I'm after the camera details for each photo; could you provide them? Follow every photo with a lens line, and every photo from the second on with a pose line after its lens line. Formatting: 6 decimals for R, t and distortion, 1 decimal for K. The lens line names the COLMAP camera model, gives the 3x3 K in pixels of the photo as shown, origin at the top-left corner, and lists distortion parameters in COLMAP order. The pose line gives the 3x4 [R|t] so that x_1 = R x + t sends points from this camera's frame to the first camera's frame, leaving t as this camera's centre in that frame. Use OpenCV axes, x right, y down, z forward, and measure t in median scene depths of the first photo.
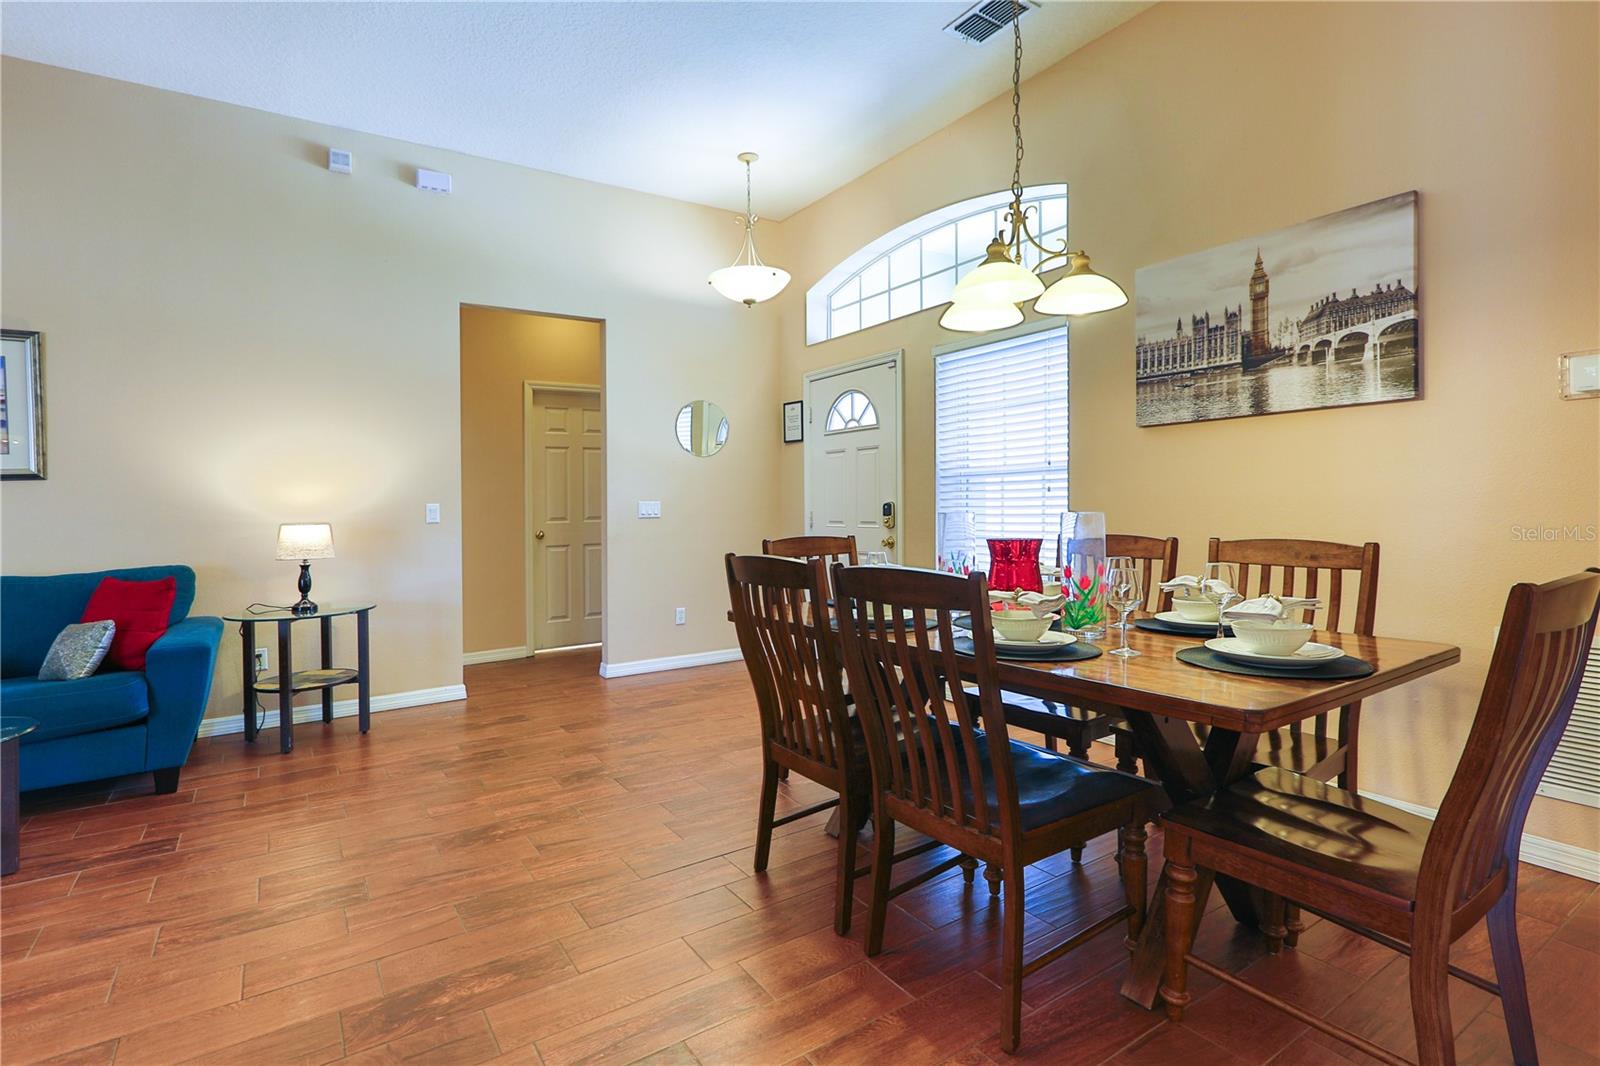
lens RADIAL K [[781.2, 0, 782.2], [0, 781.2, 479.4], [0, 0, 1]] dist [0.015233, -0.000055]
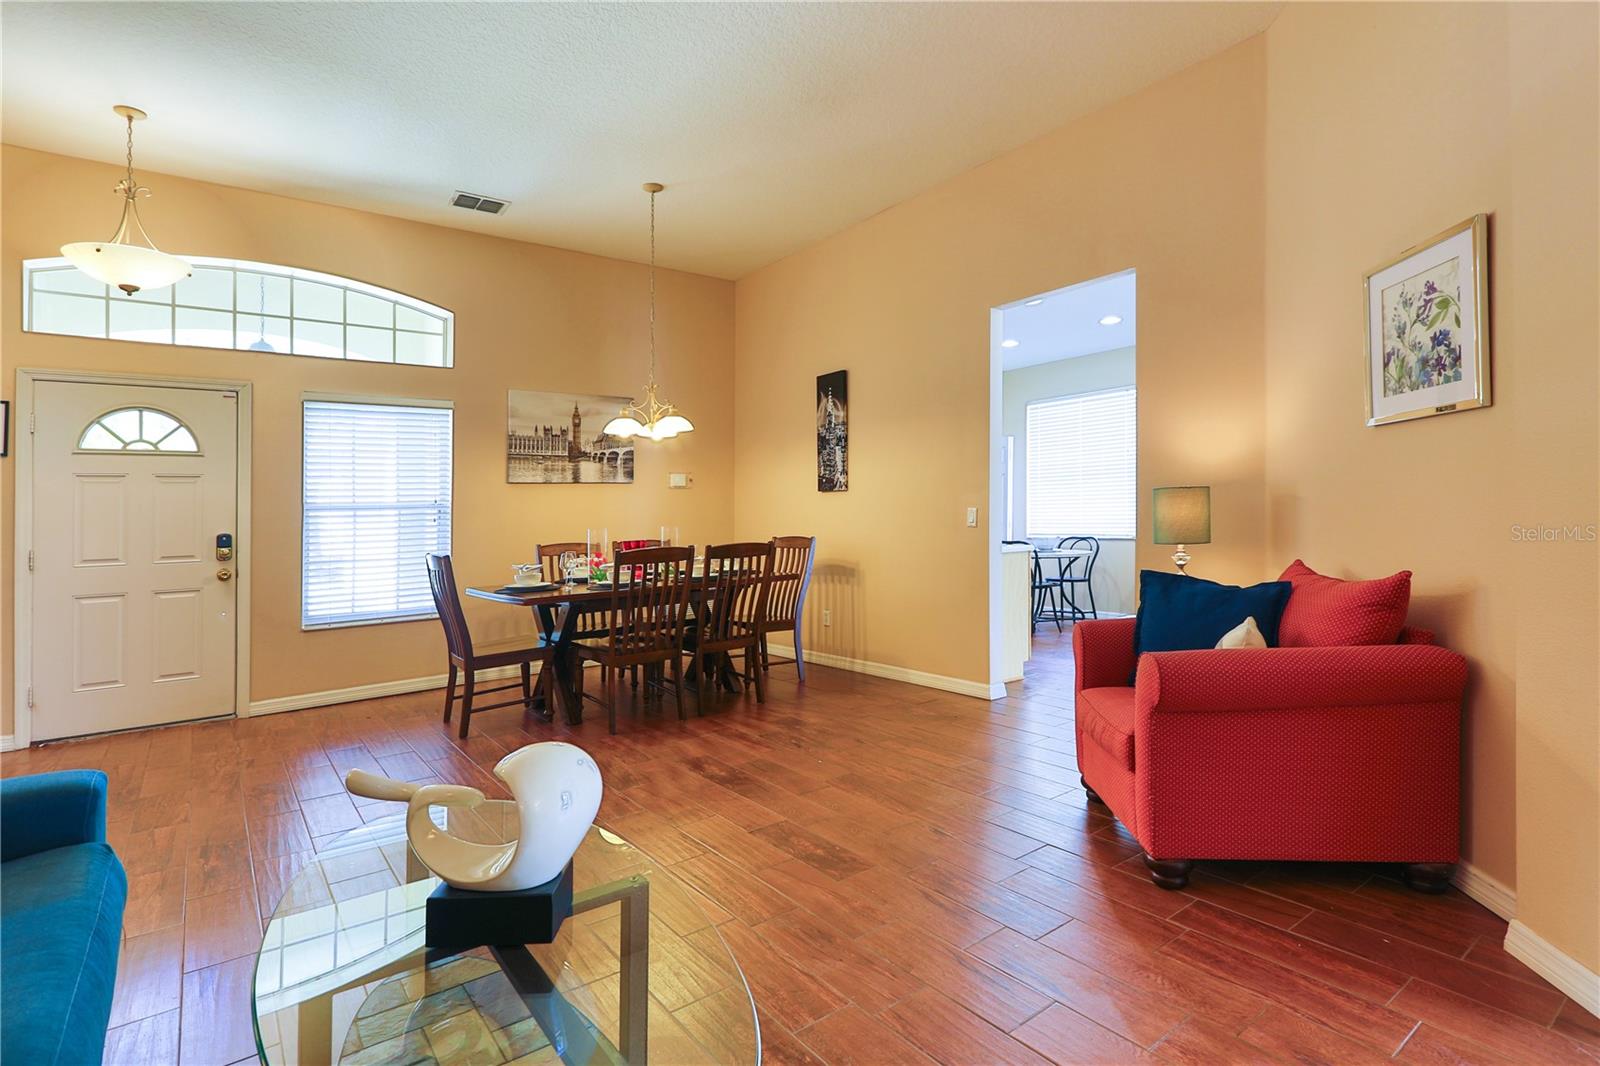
lens RADIAL K [[764.7, 0, 787.2], [0, 764.7, 517.6], [0, 0, 1]] dist [0.002735, -0.000756]
pose [[-0.060465, 0.017445, 0.998018, -1.363809], [-0.000072, 0.999847, -0.017481, 0.040411], [-0.998170, -0.001129, -0.060454, 0.563968]]
